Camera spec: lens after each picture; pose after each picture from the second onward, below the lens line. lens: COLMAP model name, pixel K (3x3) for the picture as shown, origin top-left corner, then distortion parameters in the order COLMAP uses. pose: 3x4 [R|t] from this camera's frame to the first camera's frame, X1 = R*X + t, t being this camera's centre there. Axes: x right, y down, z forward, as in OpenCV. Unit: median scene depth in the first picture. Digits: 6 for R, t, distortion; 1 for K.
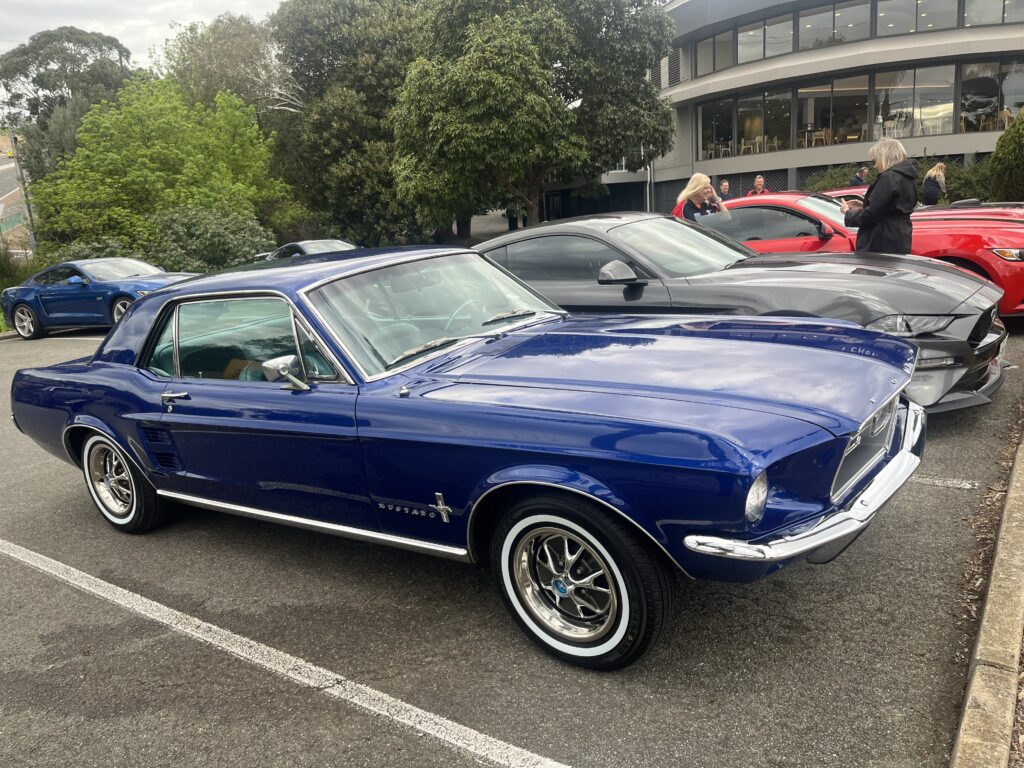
lens RADIAL K [[766.2, 0, 508.5], [0, 766.2, 382.1], [0, 0, 1]] dist [0.051962, -0.061574]
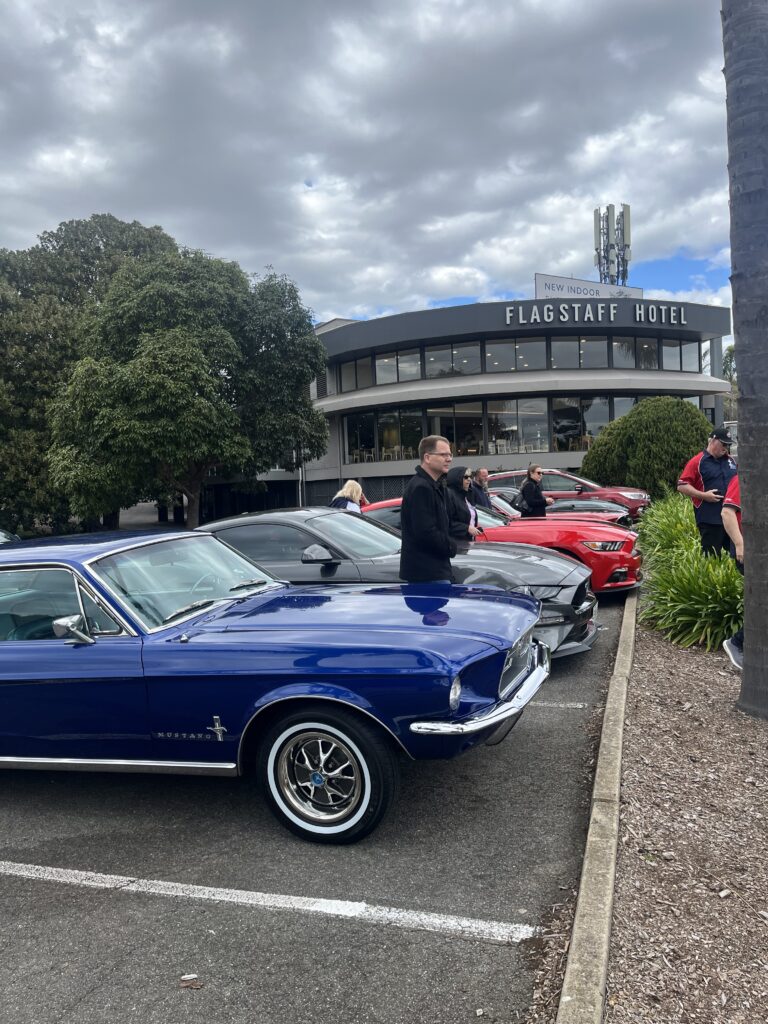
lens RADIAL K [[766.2, 0, 376.8], [0, 766.2, 514.9], [0, 0, 1]] dist [0.051962, -0.061574]
pose [[0.959564, 0.025323, 0.280349, -0.016837], [0.033006, 0.978954, -0.201396, 0.006782], [-0.279549, 0.202506, 0.938533, -0.028266]]
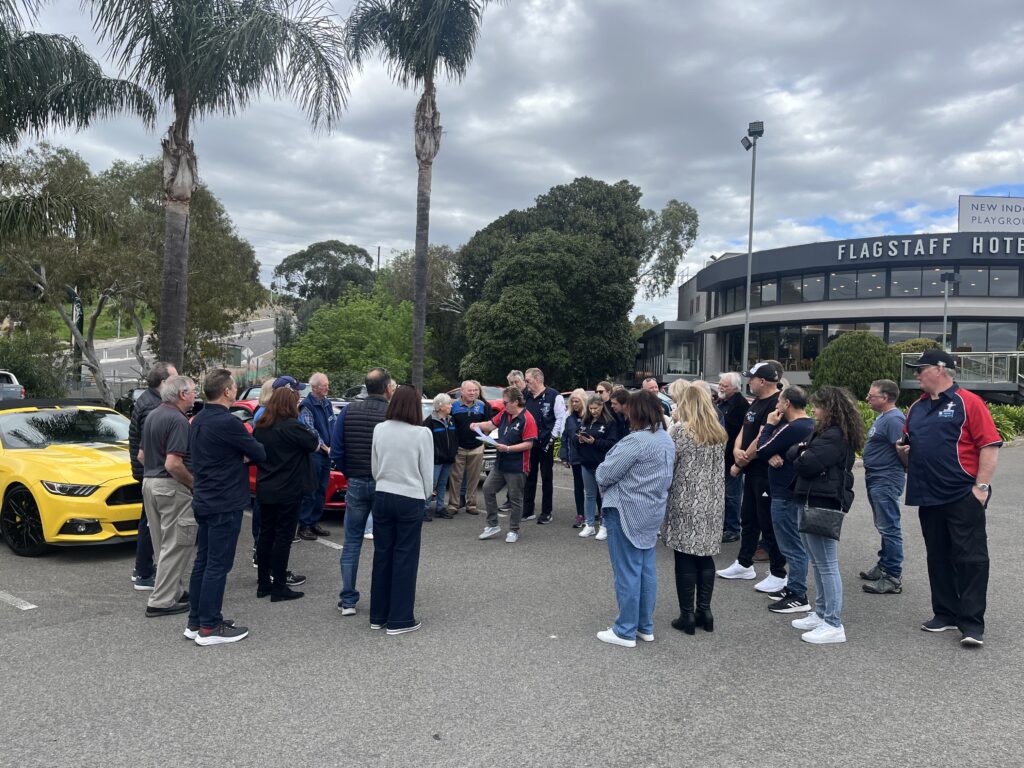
lens RADIAL K [[766.2, 0, 503.1], [0, 766.2, 390.8], [0, 0, 1]] dist [0.051962, -0.061574]
pose [[0.957196, 0.098724, -0.272082, 0.273194], [-0.156289, 0.967502, -0.198778, 0.073043], [0.243616, 0.232793, 0.941519, -0.369195]]
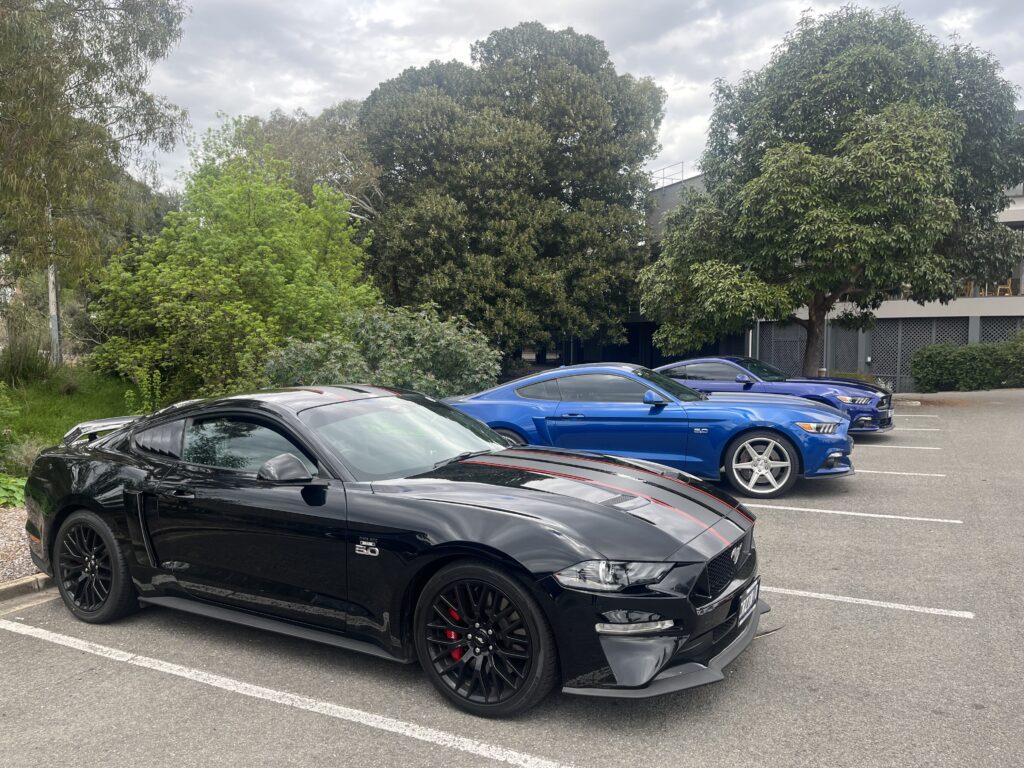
lens RADIAL K [[766.2, 0, 509.8], [0, 766.2, 382.3], [0, 0, 1]] dist [0.051962, -0.061574]
pose [[0.988387, 0.062467, 0.138525, -0.302416], [-0.037828, 0.984047, -0.173842, -0.015172], [-0.147175, 0.166583, 0.974982, 0.181952]]
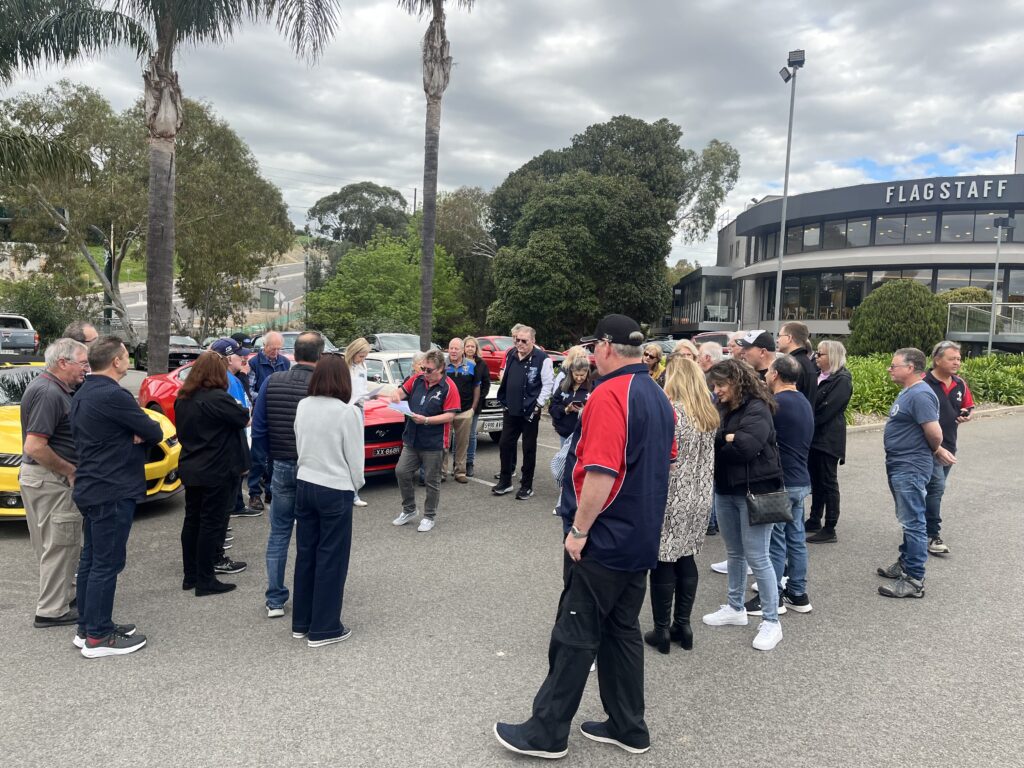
lens RADIAL K [[766.2, 0, 513.4], [0, 766.2, 383.6], [0, 0, 1]] dist [0.051962, -0.061574]
pose [[0.945798, 0.125215, -0.299645, 0.280649], [-0.171064, 0.976386, -0.131935, 0.061385], [0.276049, 0.176042, 0.944884, -0.343243]]
